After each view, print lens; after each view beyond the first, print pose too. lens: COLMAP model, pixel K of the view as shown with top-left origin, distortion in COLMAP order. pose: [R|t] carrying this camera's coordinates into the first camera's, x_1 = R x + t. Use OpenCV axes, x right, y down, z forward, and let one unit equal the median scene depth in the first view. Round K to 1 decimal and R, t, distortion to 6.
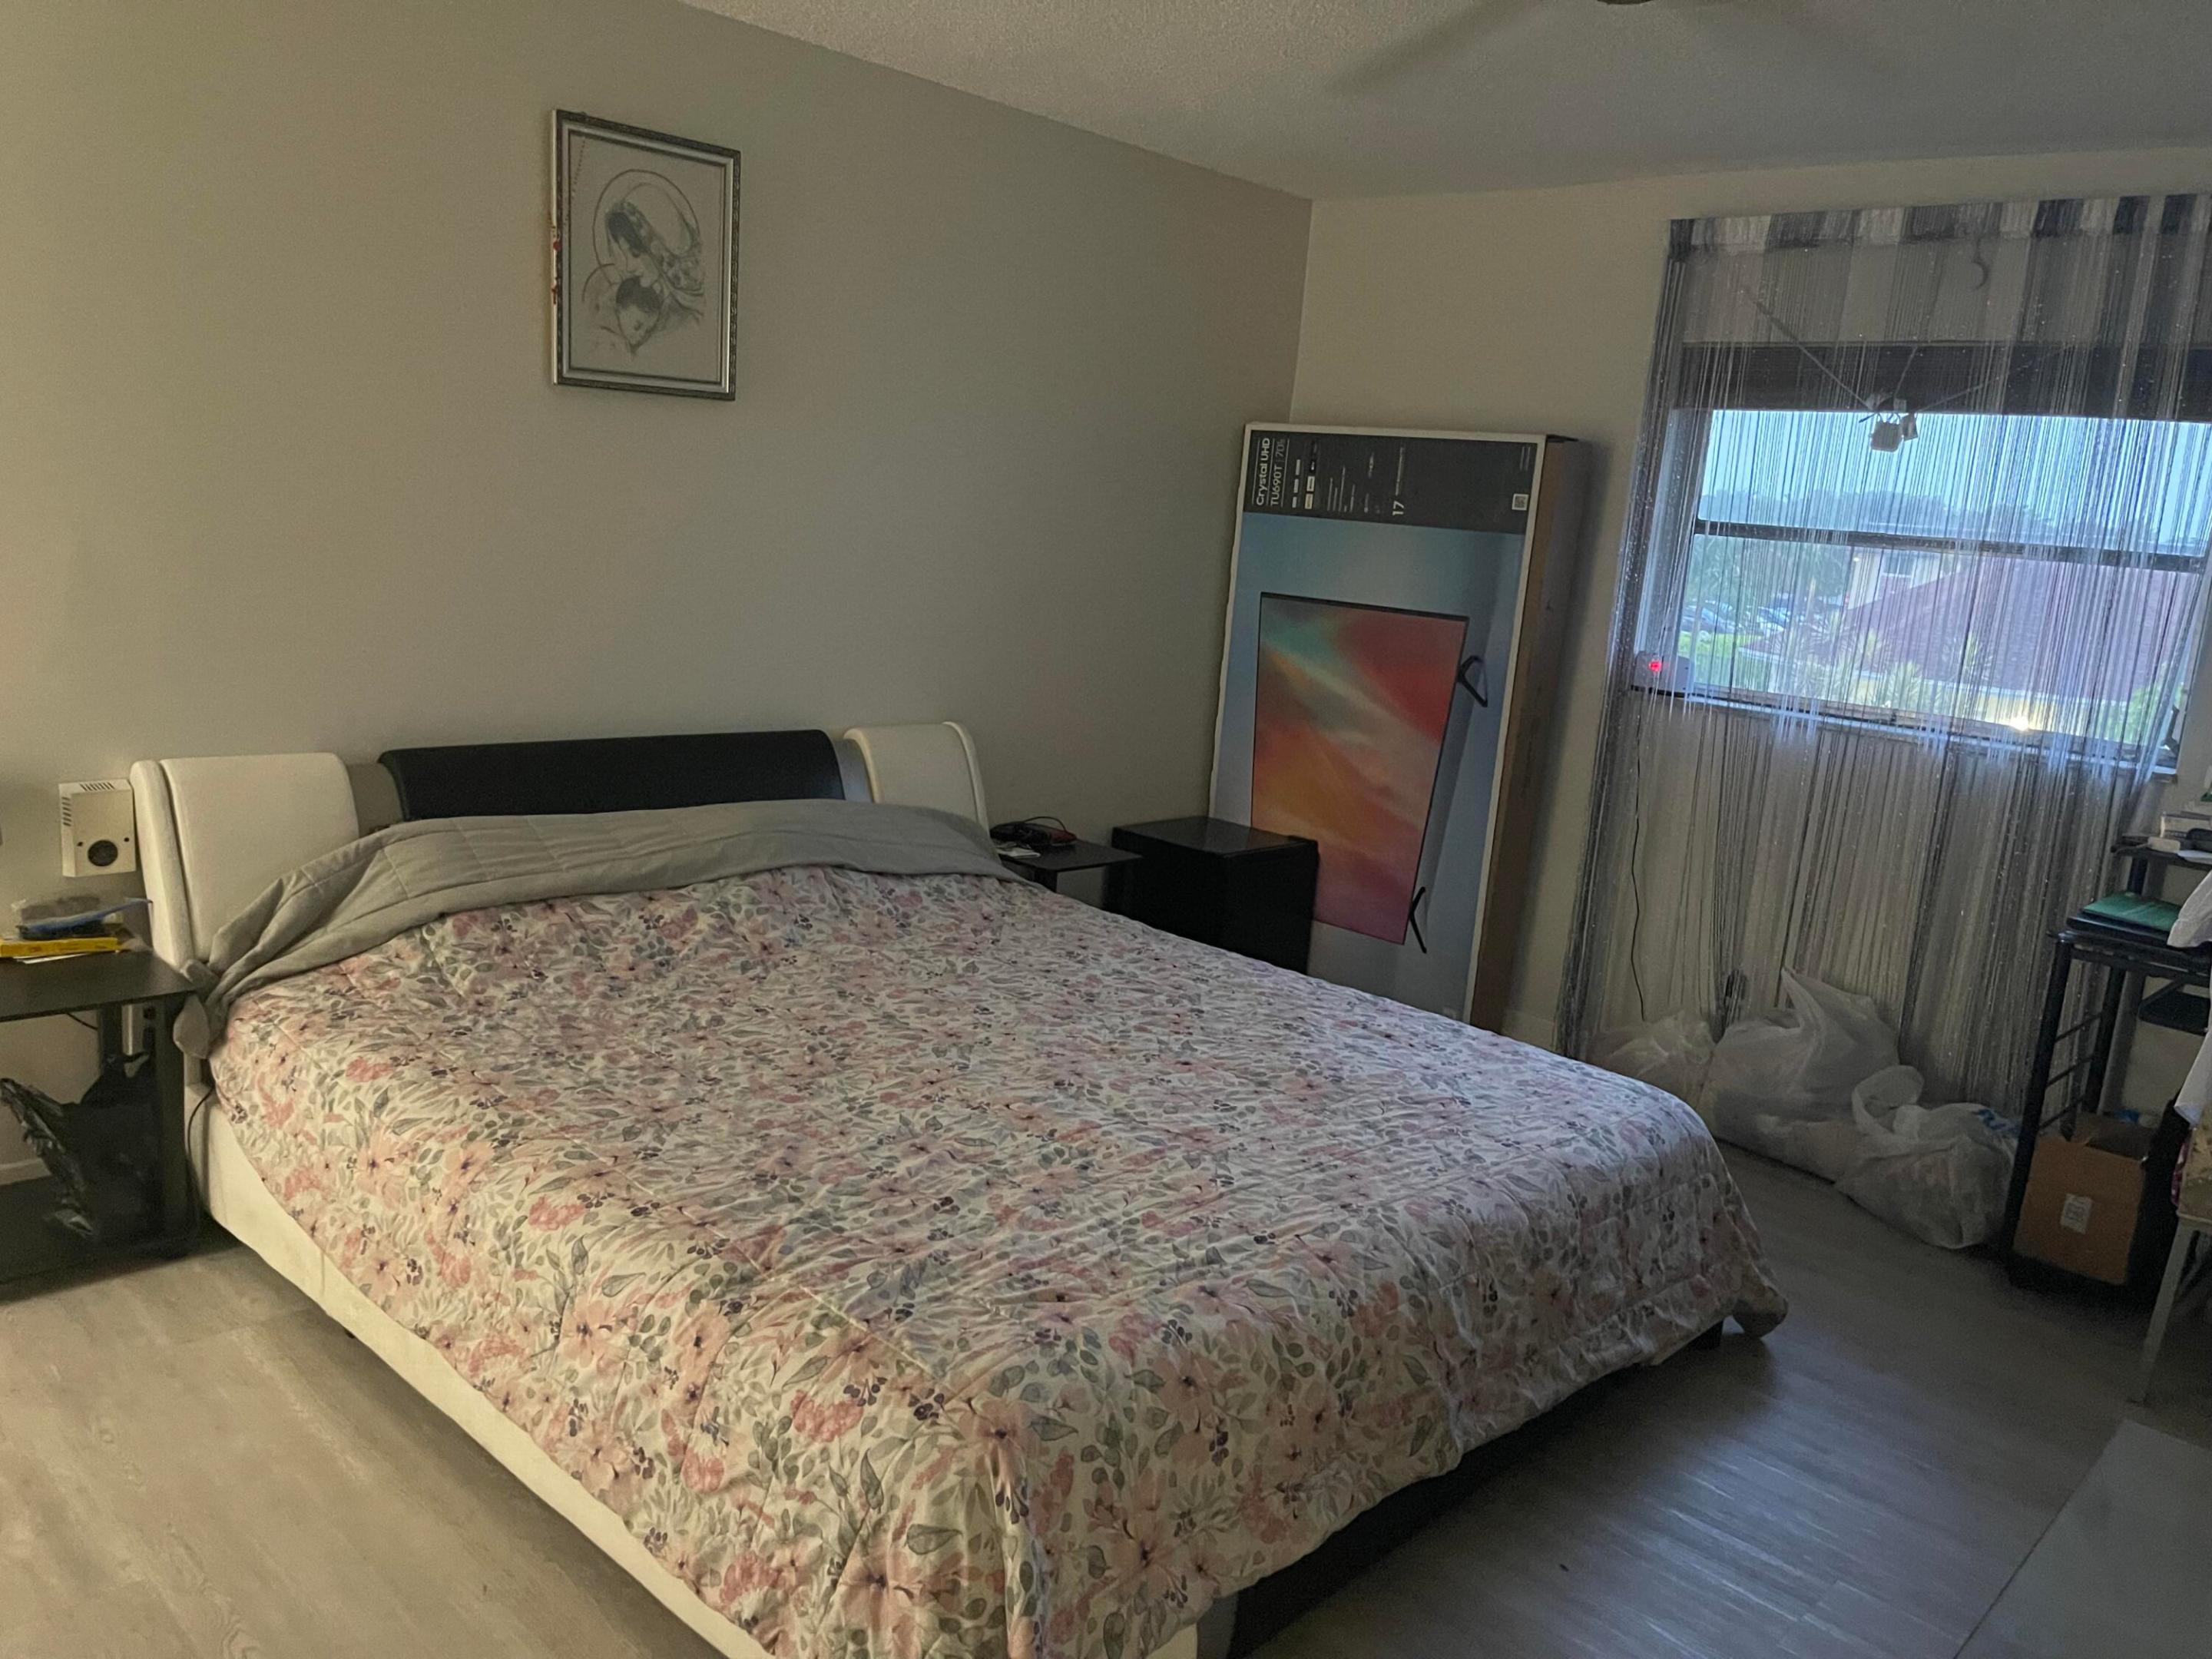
lens RADIAL K [[1672.3, 0, 1095.2], [0, 1672.3, 819.7], [0, 0, 1]] dist [0.056234, -0.072484]
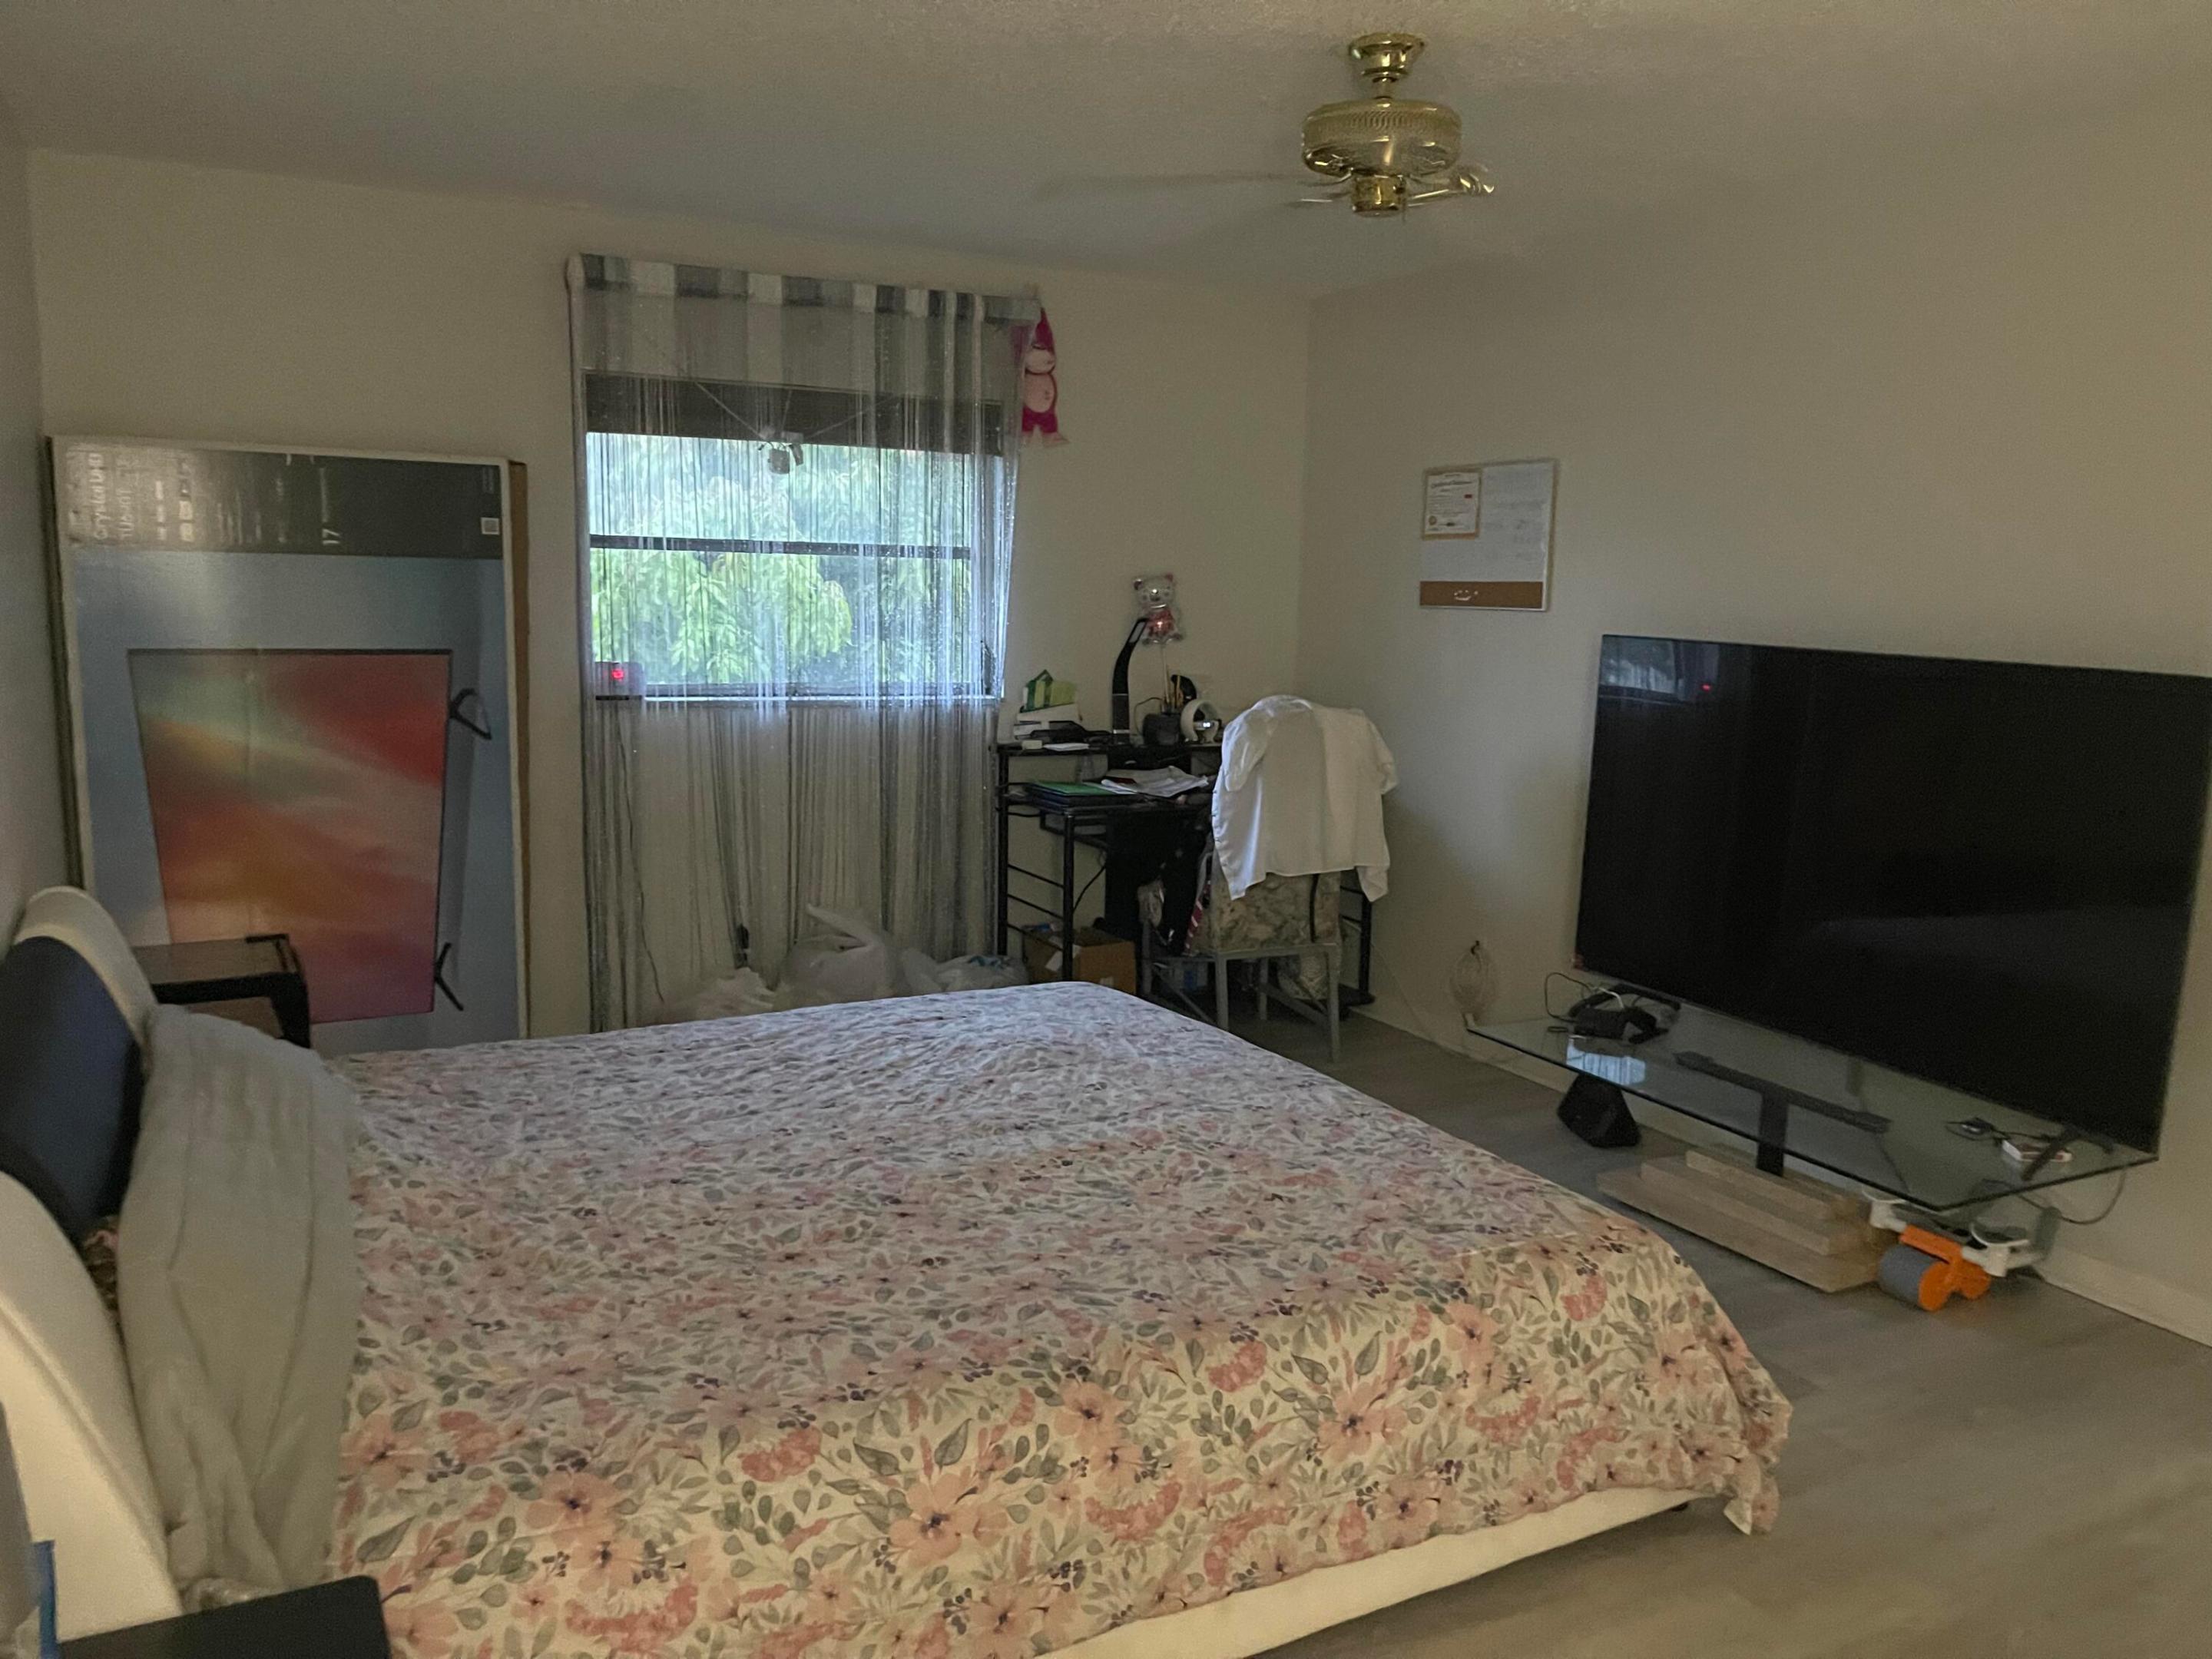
lens RADIAL K [[1672.3, 0, 1103.5], [0, 1672.3, 845.5], [0, 0, 1]] dist [0.056234, -0.072484]
pose [[0.312972, -0.227039, 0.922227, -0.683869], [0.186570, 0.966785, 0.174694, -0.136005], [-0.931257, 0.117385, 0.344935, 0.422359]]
